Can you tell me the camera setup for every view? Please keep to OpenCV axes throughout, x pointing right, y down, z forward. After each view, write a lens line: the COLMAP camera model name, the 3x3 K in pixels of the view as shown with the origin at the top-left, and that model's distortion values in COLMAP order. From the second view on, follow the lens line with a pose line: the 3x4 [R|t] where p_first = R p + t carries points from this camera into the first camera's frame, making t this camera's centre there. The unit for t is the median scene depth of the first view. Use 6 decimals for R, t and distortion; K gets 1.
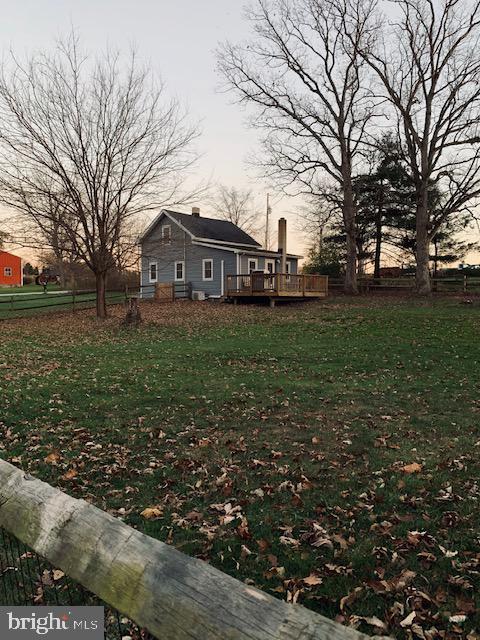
lens RADIAL K [[494.1, 0, 239.8], [0, 494.1, 320.2], [0, 0, 1]] dist [0.017745, -0.009586]
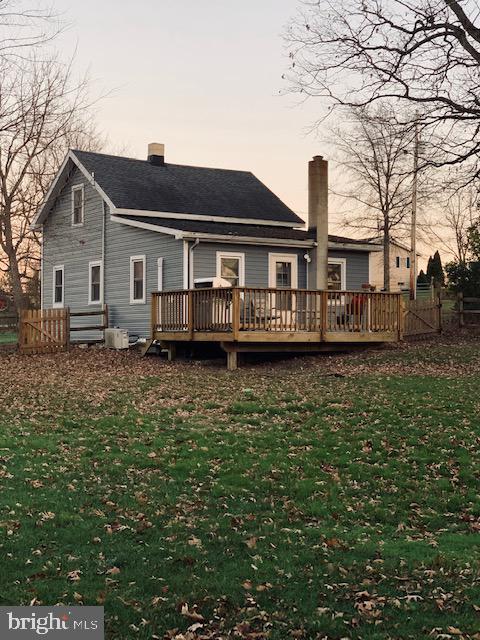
lens RADIAL K [[968.2, 0, 240.2], [0, 968.2, 319.4], [0, 0, 1]] dist [0.017768, 0.000000]
pose [[0.966110, -0.004112, -0.258098, 0.243397], [-0.011106, 0.998285, -0.057478, -0.018174], [0.257891, 0.058397, 0.964408, 0.188953]]
